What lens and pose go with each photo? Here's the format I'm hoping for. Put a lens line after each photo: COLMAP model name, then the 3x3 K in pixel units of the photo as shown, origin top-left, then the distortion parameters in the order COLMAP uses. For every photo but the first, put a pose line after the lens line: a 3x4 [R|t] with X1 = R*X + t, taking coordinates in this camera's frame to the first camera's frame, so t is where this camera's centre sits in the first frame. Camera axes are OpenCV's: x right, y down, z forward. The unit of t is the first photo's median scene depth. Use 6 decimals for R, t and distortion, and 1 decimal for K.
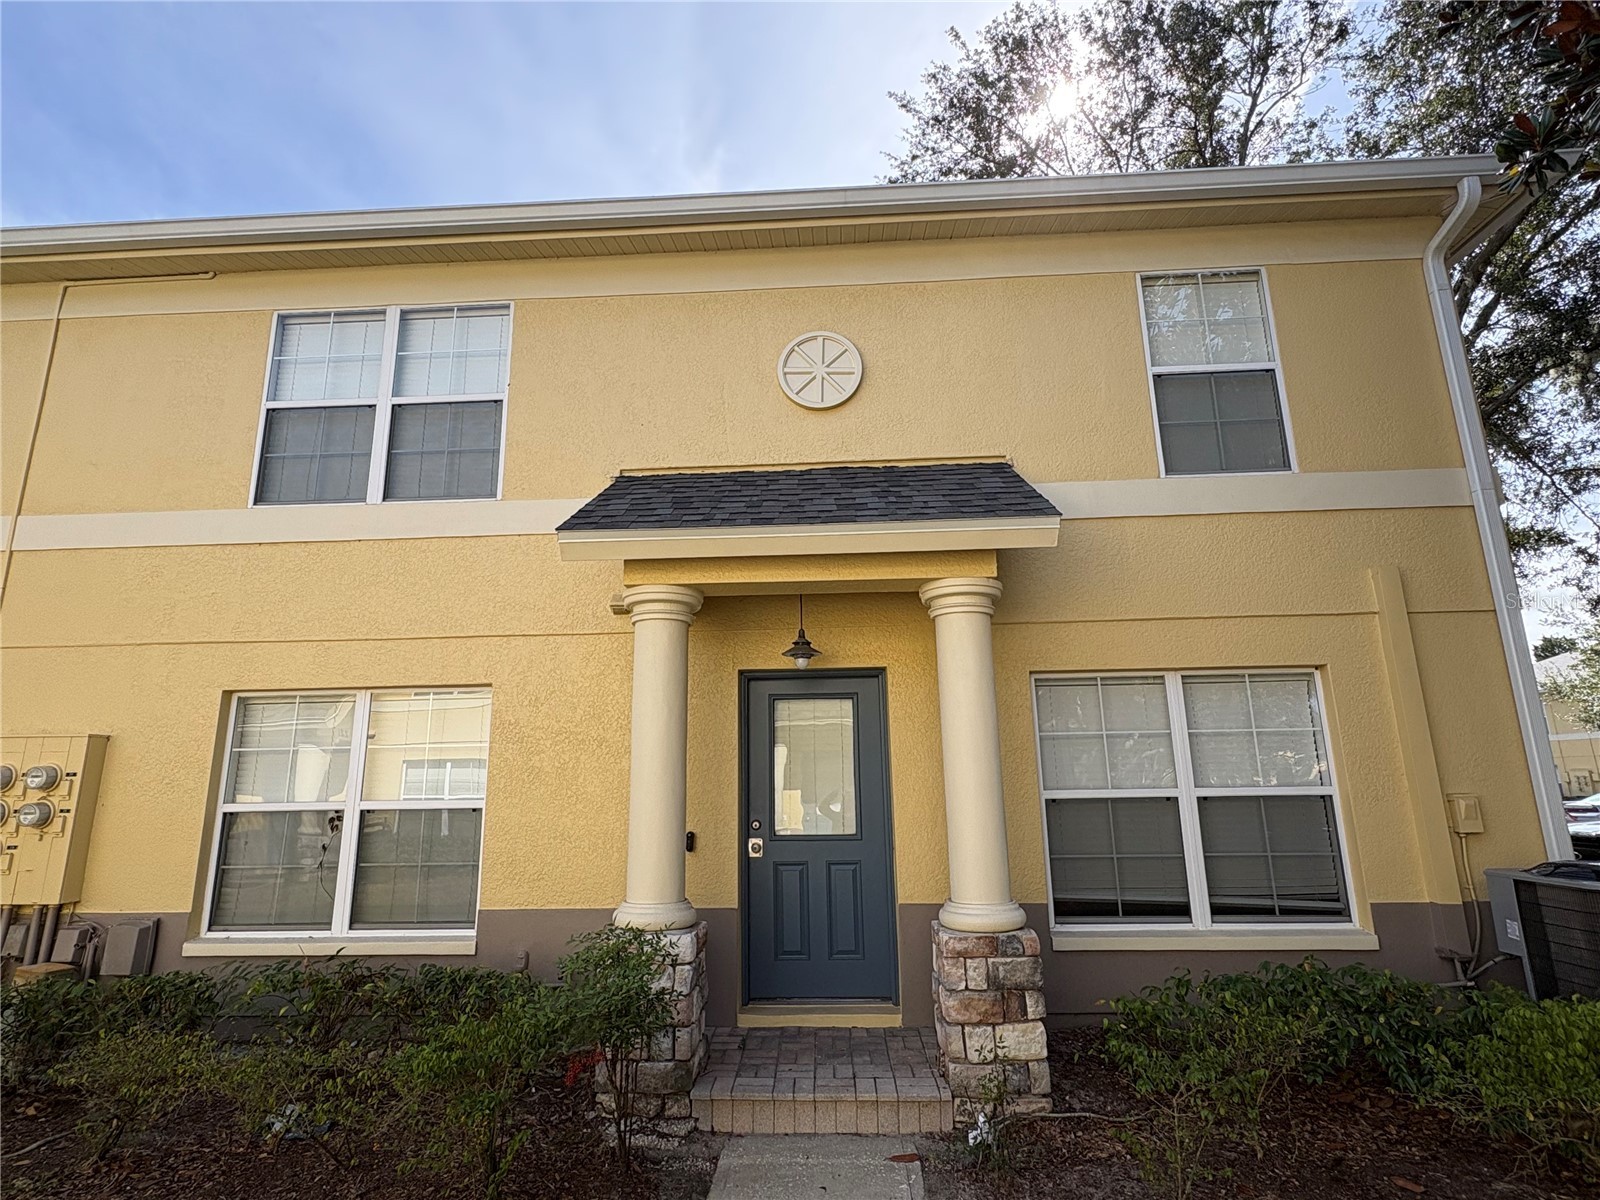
lens RADIAL K [[796.7, 0, 794.2], [0, 796.7, 601.7], [0, 0, 1]] dist [-0.000821, -0.000810]
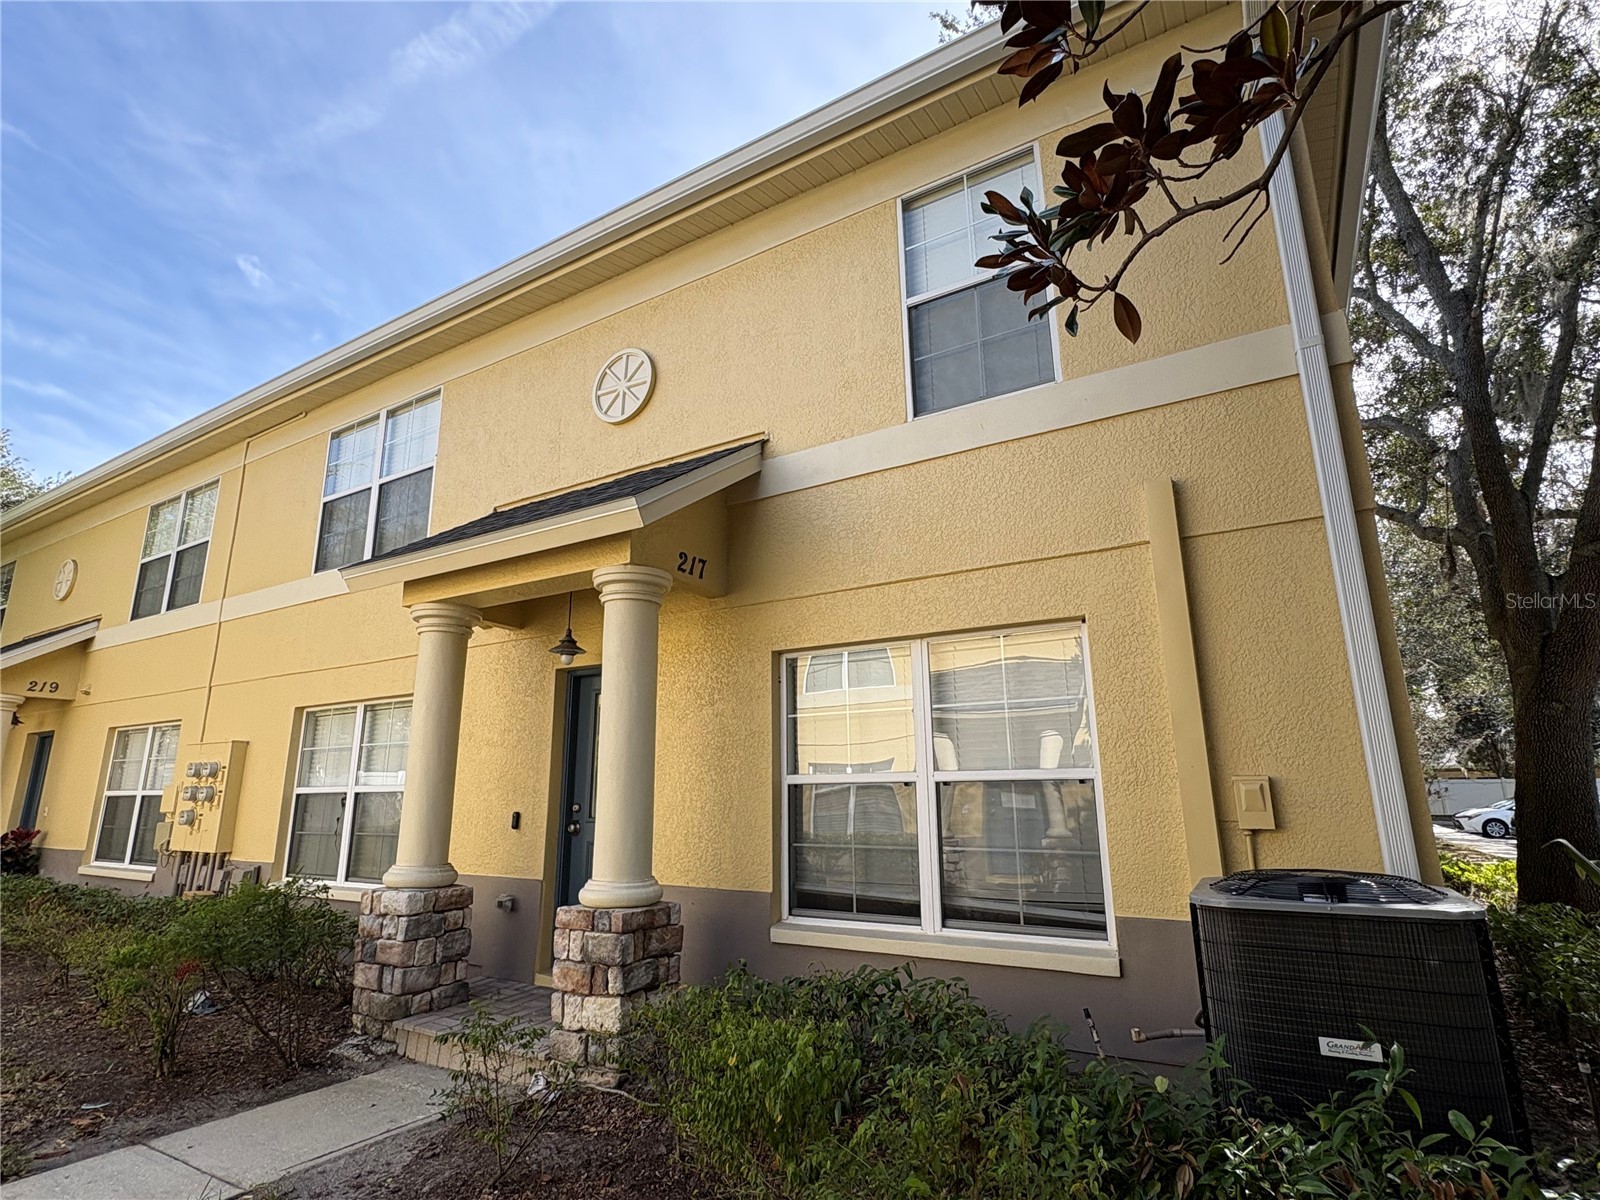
lens RADIAL K [[796.7, 0, 793.8], [0, 796.7, 601.5], [0, 0, 1]] dist [-0.000821, -0.000810]
pose [[0.885086, -0.103135, -0.453856, 0.793645], [0.099861, 0.994511, -0.031250, 0.062673], [0.454588, -0.017663, 0.890527, 0.163468]]
